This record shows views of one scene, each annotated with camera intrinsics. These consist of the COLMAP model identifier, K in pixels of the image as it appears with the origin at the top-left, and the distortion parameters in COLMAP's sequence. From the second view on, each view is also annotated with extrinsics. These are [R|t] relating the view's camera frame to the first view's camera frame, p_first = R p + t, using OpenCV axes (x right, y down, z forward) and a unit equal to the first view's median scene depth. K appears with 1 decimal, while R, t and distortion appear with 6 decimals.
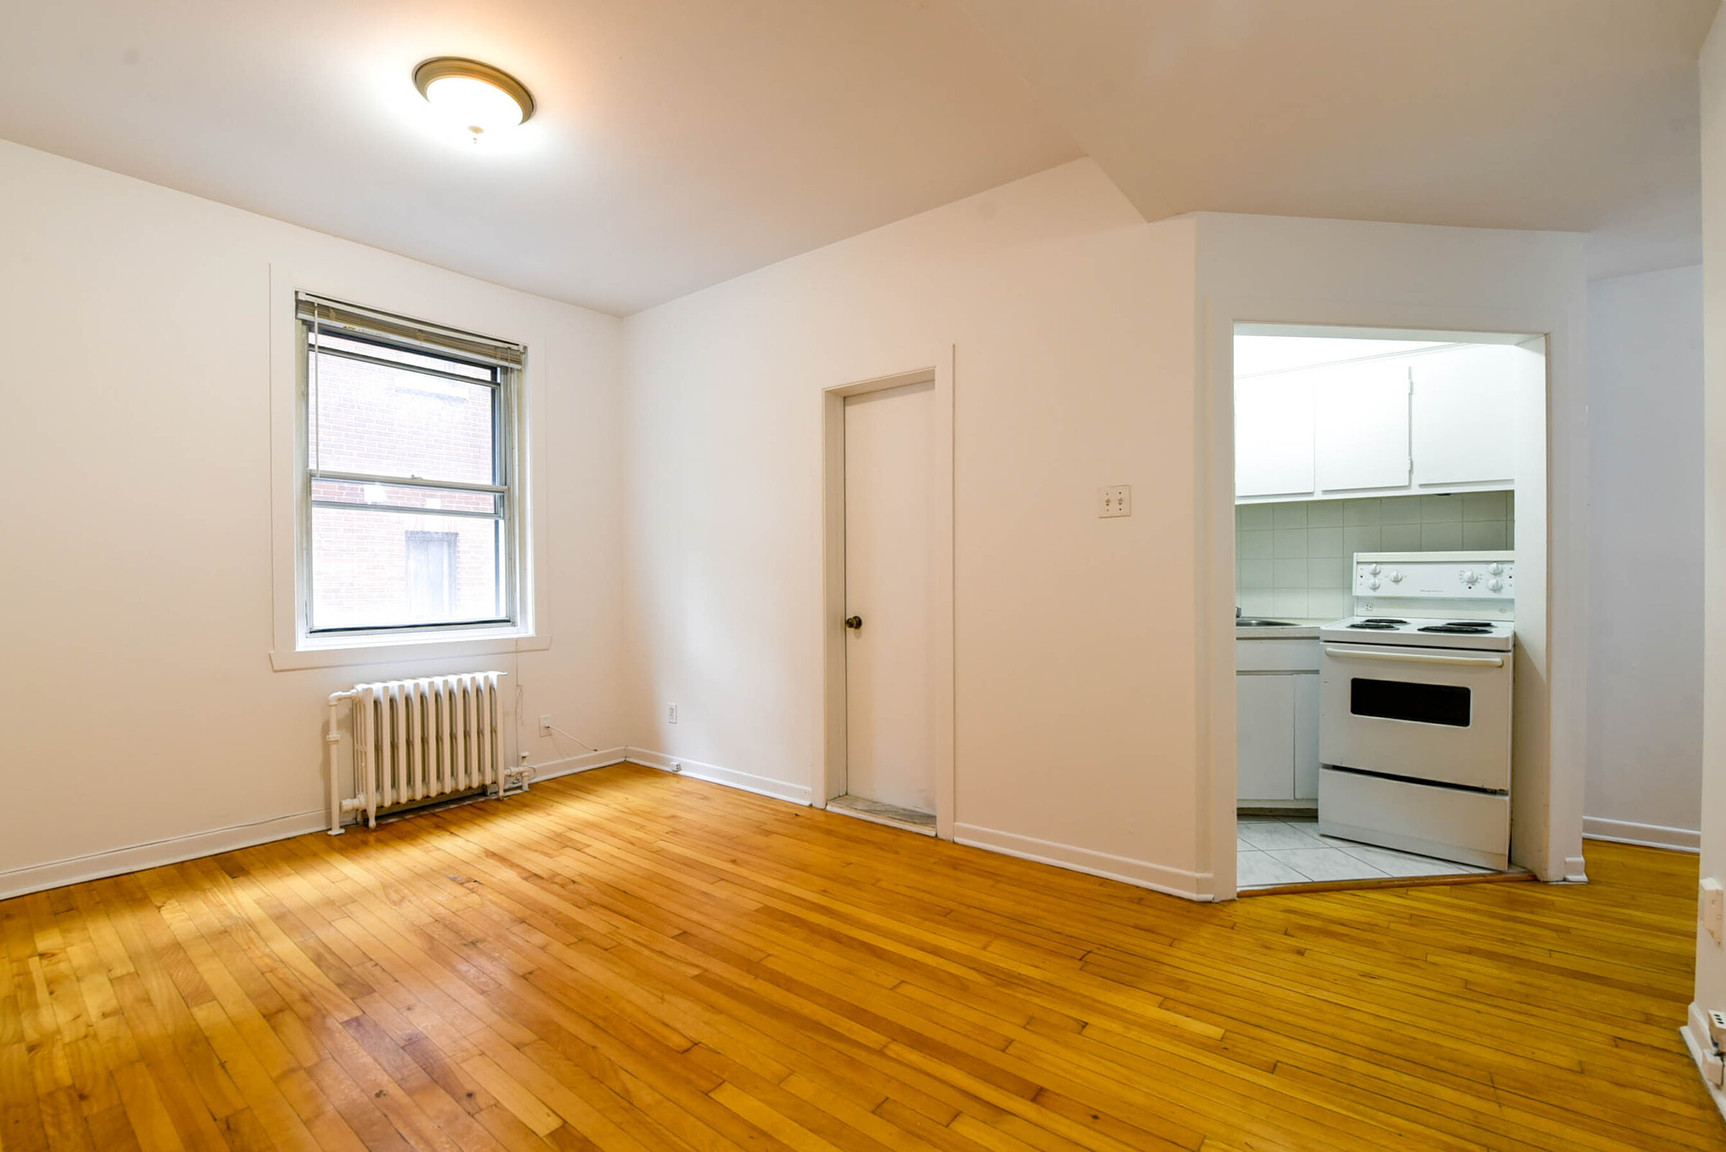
lens RADIAL K [[741.7, 0, 874.3], [0, 741.7, 583.4], [0, 0, 1]] dist [-0.016483, -0.000464]
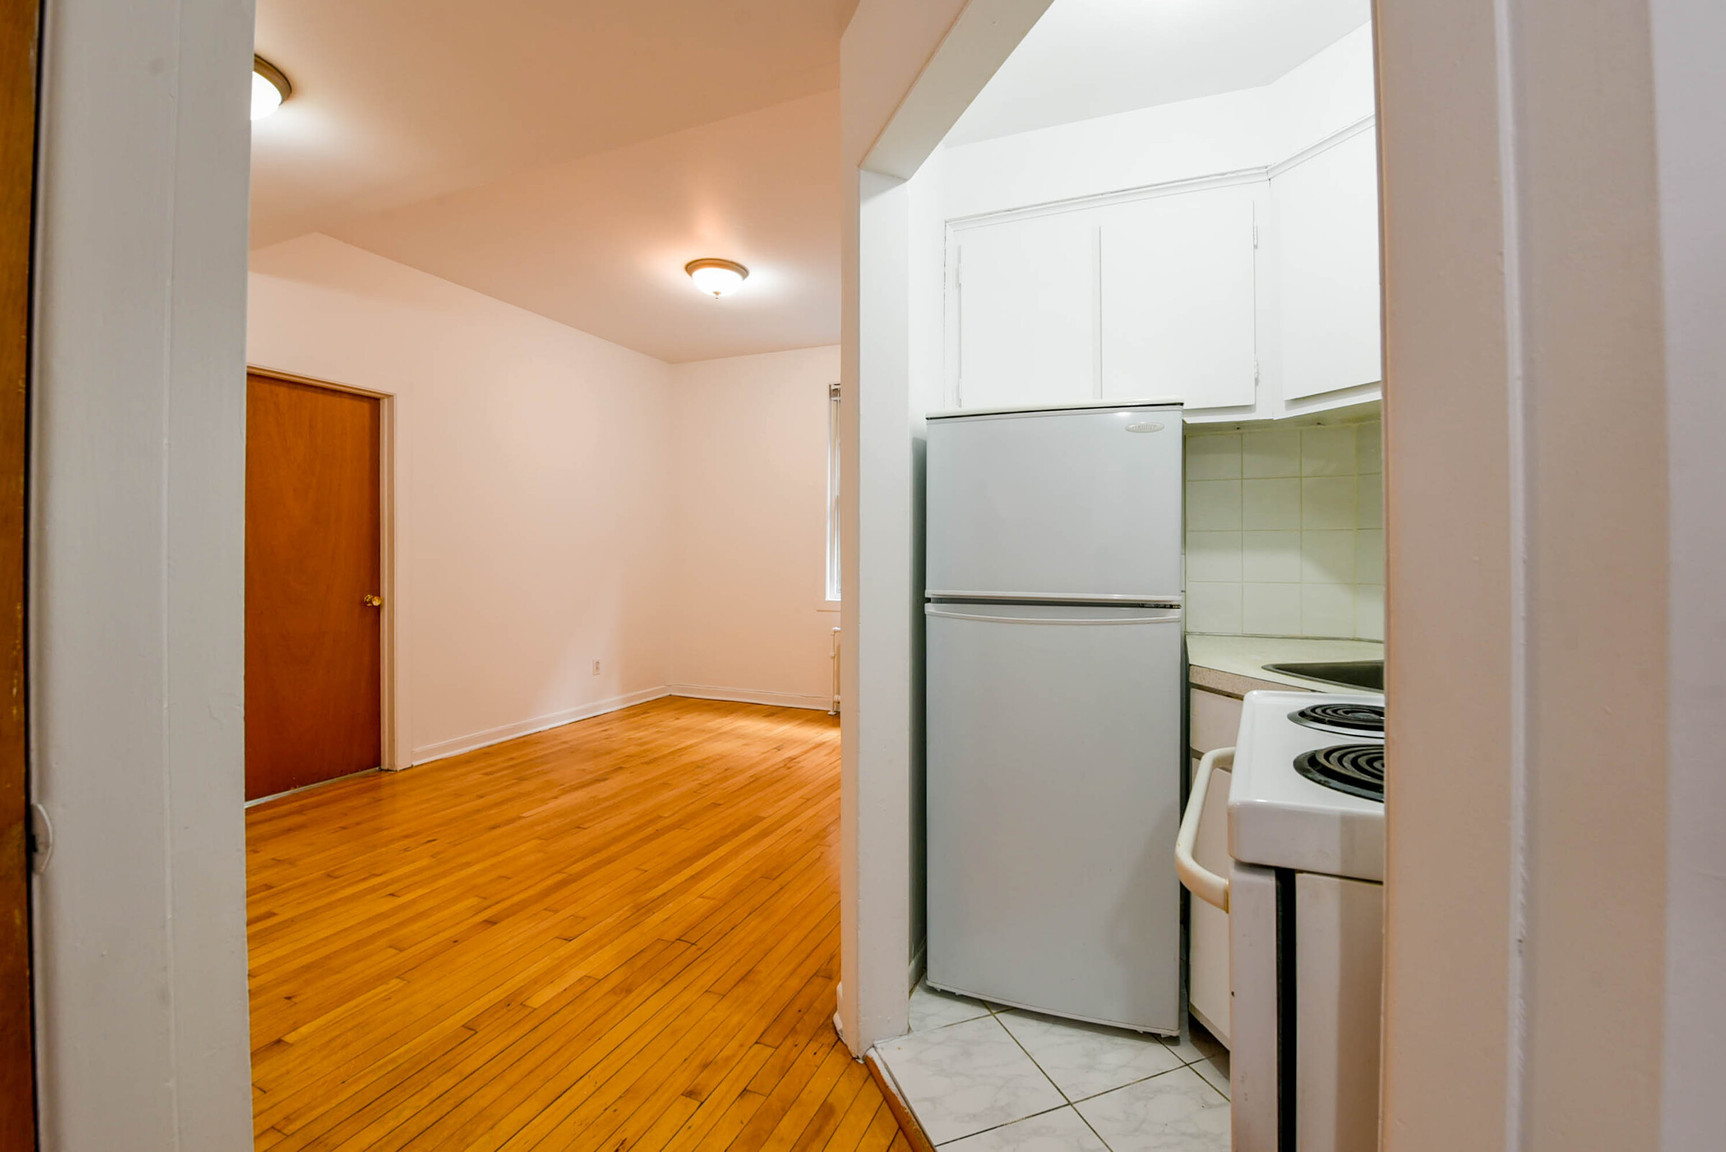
lens RADIAL K [[763.2, 0, 891.2], [0, 763.2, 557.1], [0, 0, 1]] dist [-0.015325, -0.000044]
pose [[0.255582, 0.006585, -0.966765, 0.983409], [-0.015548, 0.999875, 0.002700, -0.013193], [0.966662, 0.014341, 0.255653, 0.734141]]
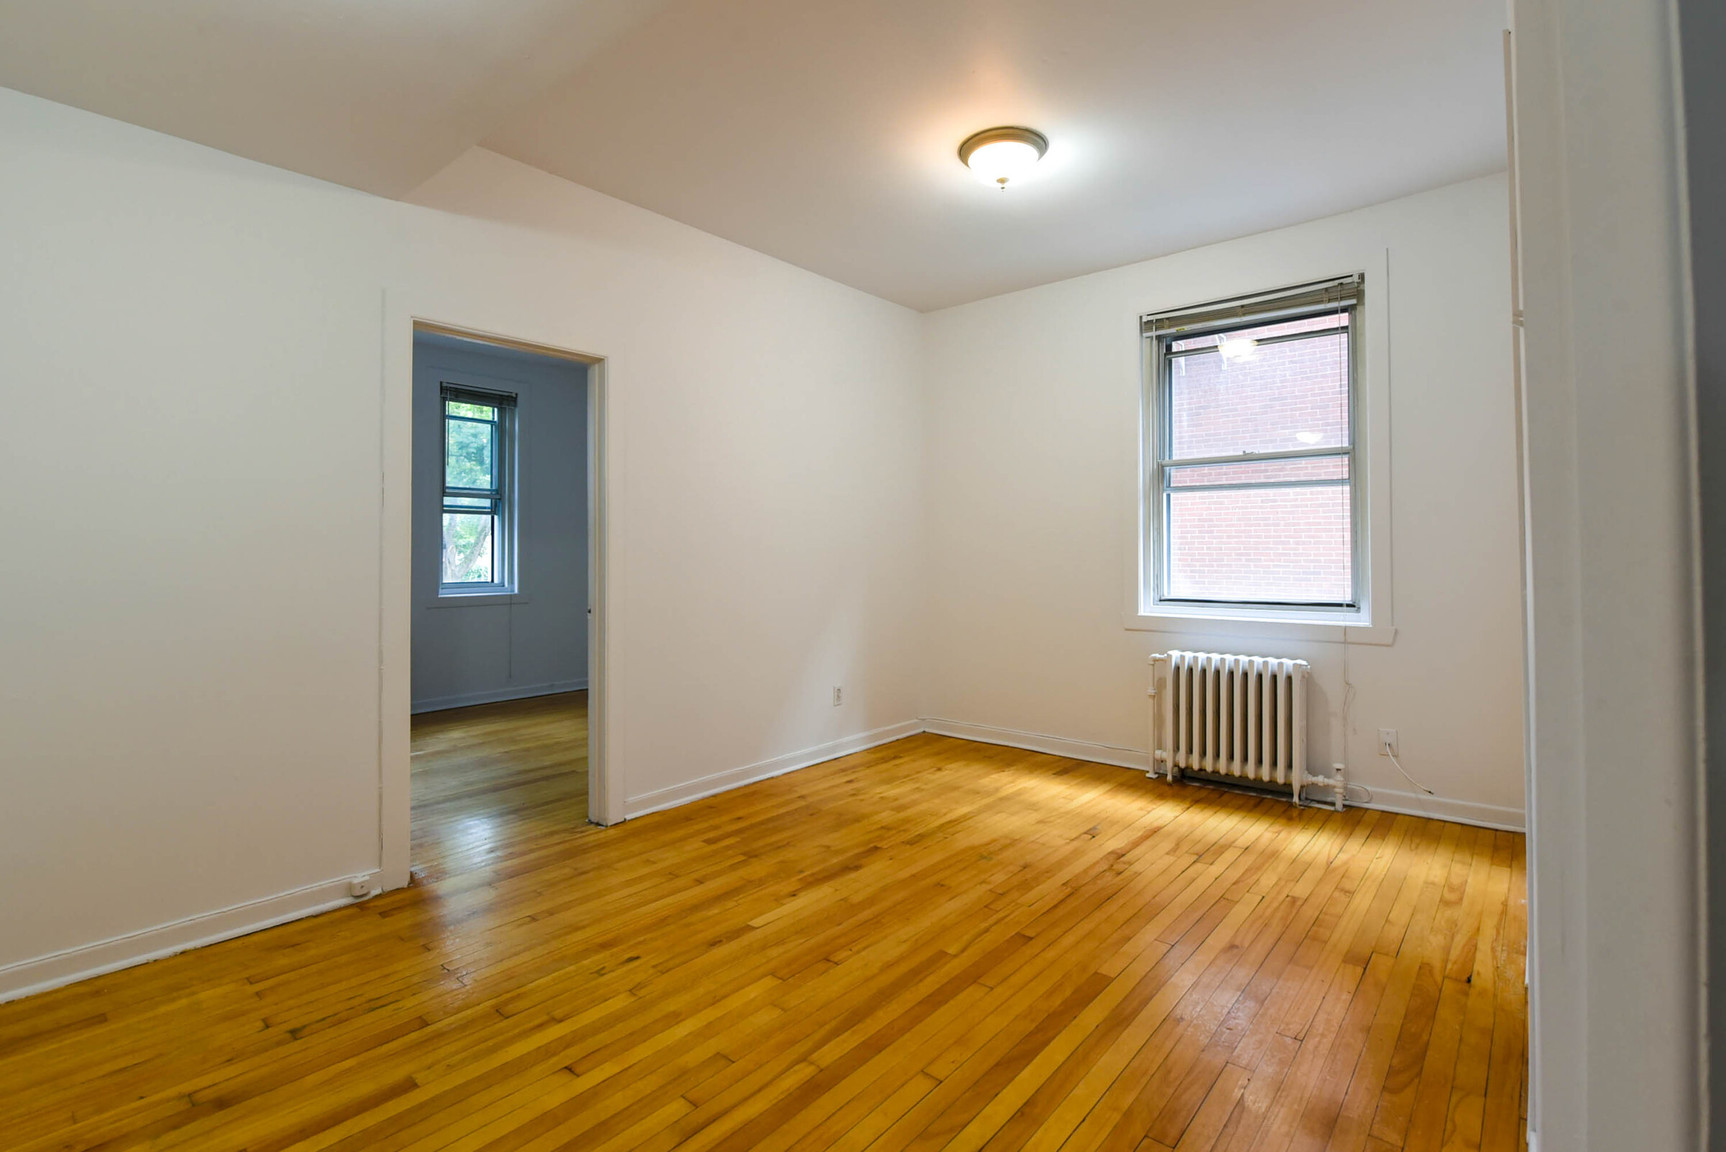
lens RADIAL K [[833.8, 0, 871.9], [0, 833.8, 537.3], [0, 0, 1]] dist [-0.019346, -0.000276]
pose [[-0.051358, -0.016352, -0.998546, 0.628323], [-0.008617, 0.999836, -0.015930, -0.009506], [0.998643, 0.007787, -0.051491, 0.666960]]
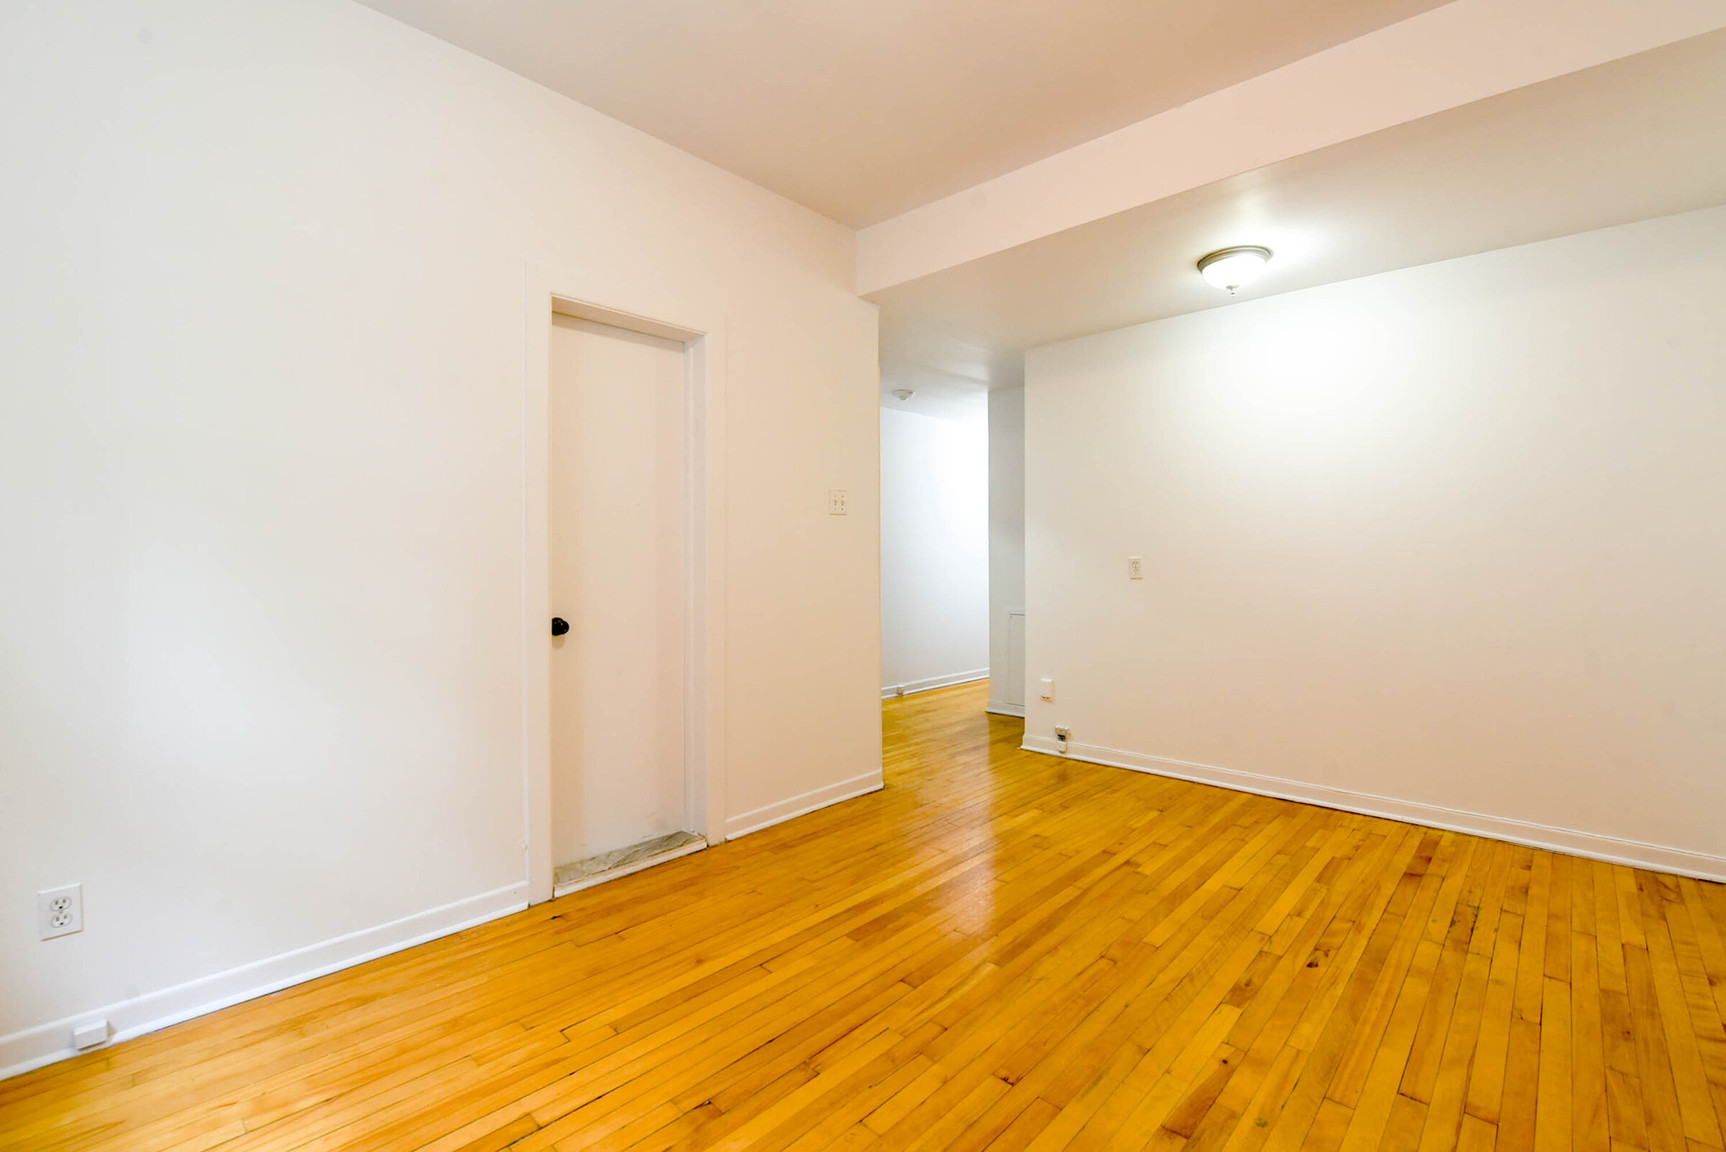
lens RADIAL K [[763.2, 0, 891.2], [0, 763.2, 557.1], [0, 0, 1]] dist [-0.015325, -0.000044]
pose [[0.078300, 0.007170, 0.996904, -0.885651], [0.013332, 0.999877, -0.008238, -0.004276], [-0.996841, 0.013936, 0.078194, 0.735957]]
